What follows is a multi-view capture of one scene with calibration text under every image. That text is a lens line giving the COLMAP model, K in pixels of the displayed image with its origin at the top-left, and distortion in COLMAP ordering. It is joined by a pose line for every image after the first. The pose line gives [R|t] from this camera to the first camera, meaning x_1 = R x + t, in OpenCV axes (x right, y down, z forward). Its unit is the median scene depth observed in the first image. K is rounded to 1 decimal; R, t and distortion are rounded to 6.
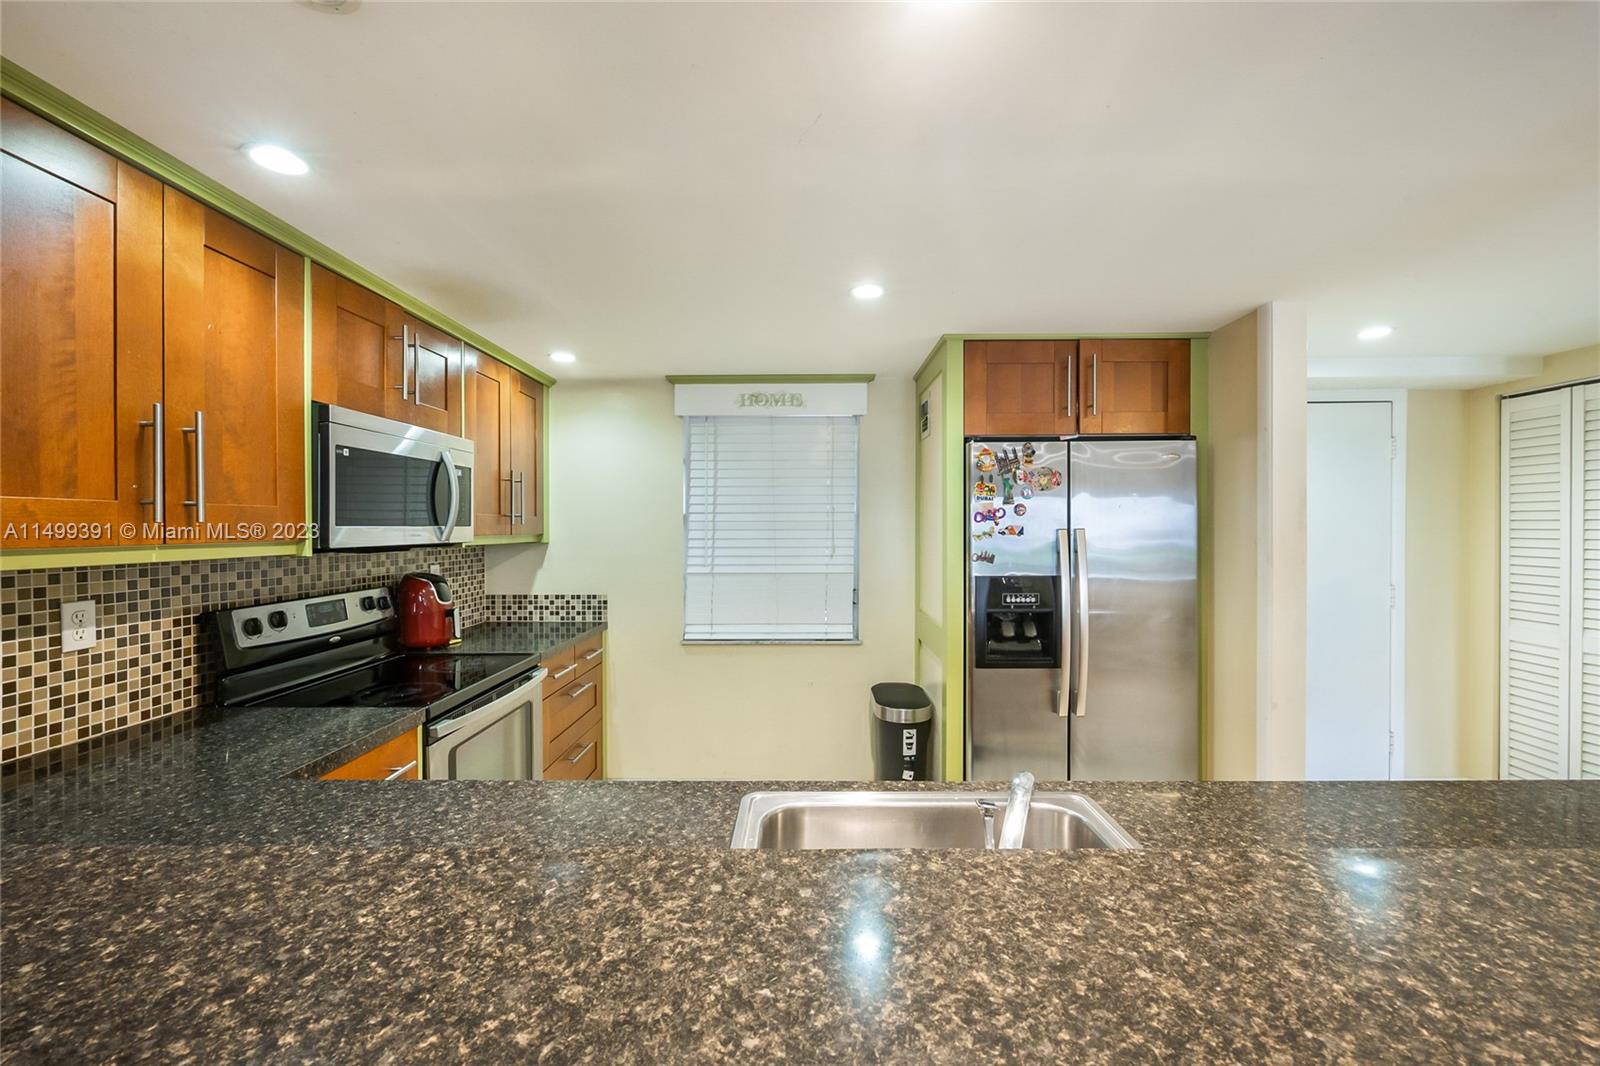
lens RADIAL K [[646.9, 0, 801.7], [0, 646.9, 533.2], [0, 0, 1]] dist [-0.004481, 0.000258]
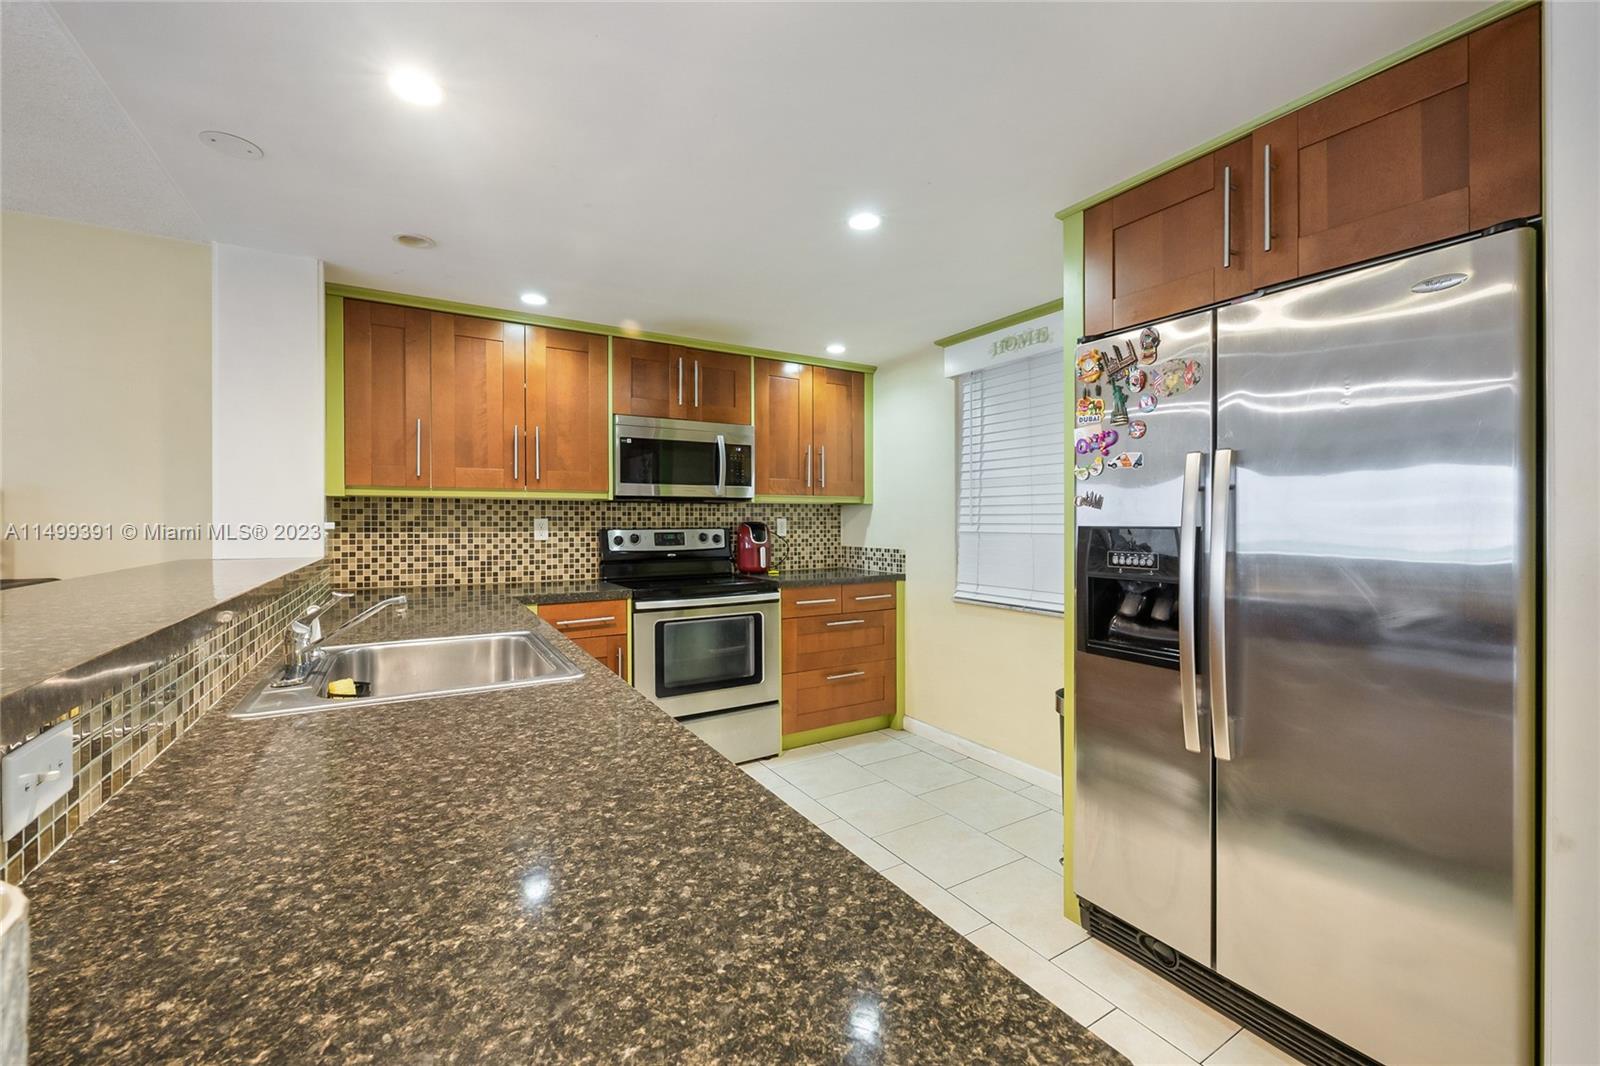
lens RADIAL K [[646.9, 0, 793.7], [0, 646.9, 522.3], [0, 0, 1]] dist [-0.004481, 0.000258]
pose [[0.520708, 0.005549, -0.853717, 1.054624], [-0.008447, 0.999963, 0.001347, 0.091958], [0.853693, 0.006510, 0.520736, 0.492270]]
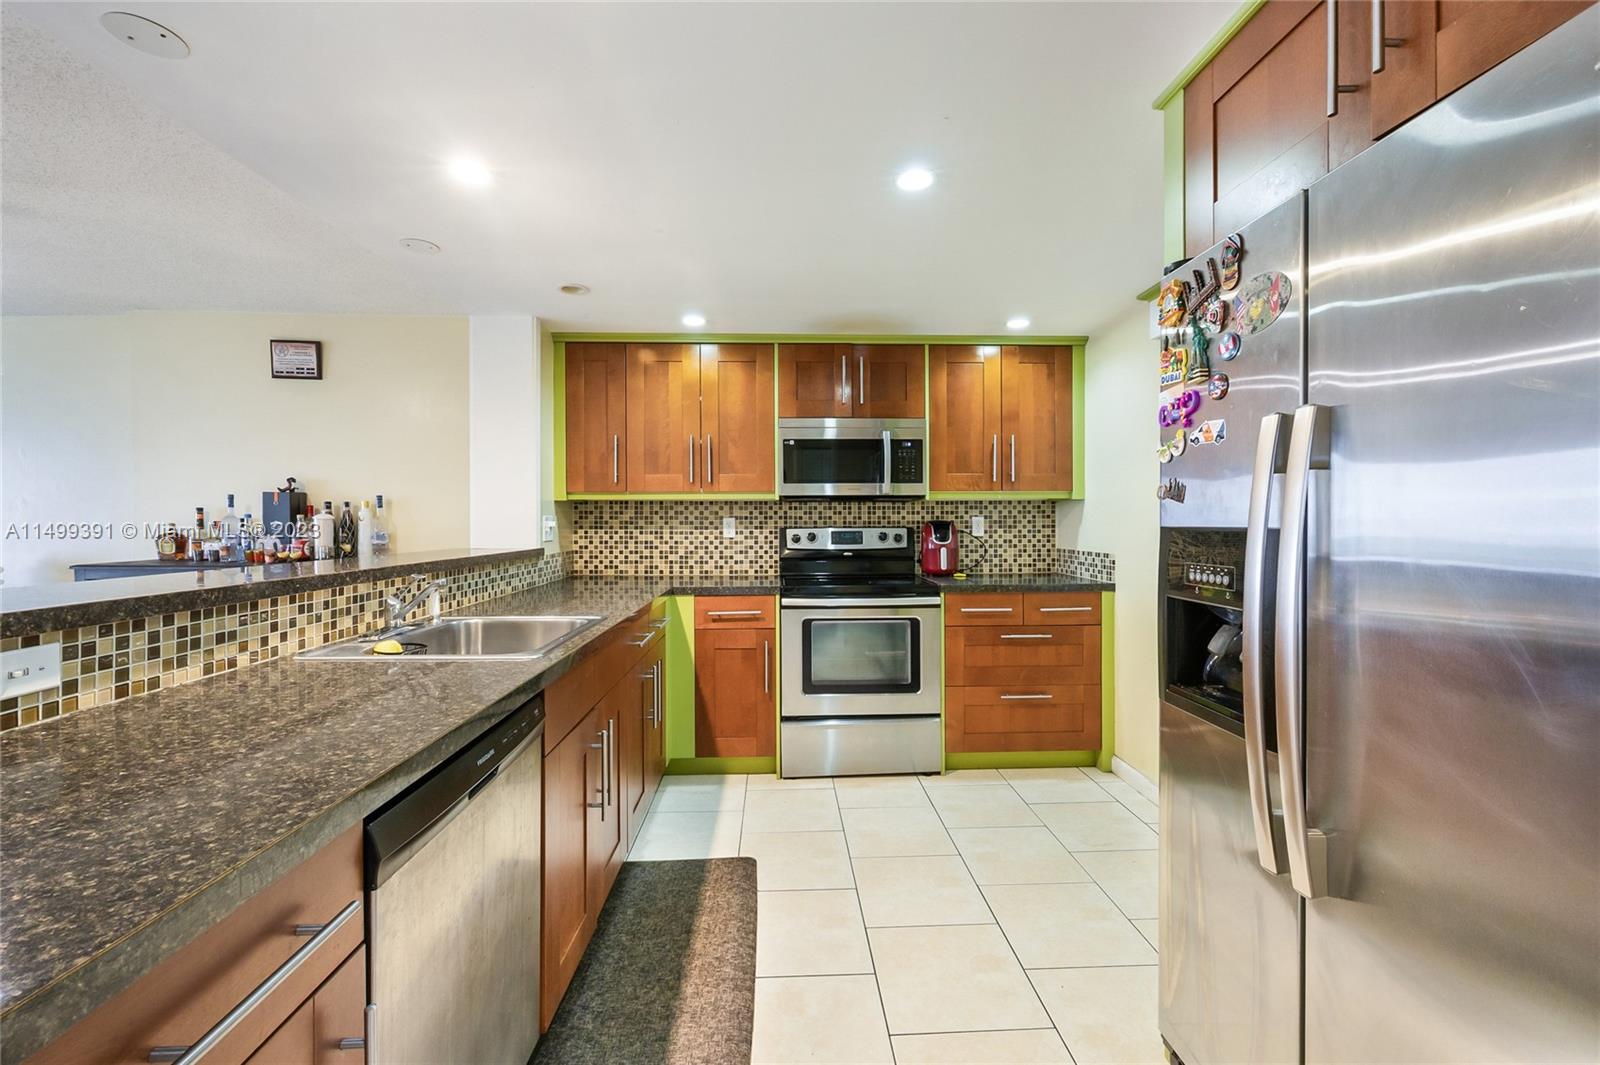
lens RADIAL K [[646.9, 0, 795.3], [0, 646.9, 524.8], [0, 0, 1]] dist [-0.004481, 0.000258]
pose [[0.039861, 0.011205, -0.999142, 1.146583], [-0.006385, 0.999920, 0.010959, 0.087922], [0.999185, 0.005943, 0.039929, 0.978030]]
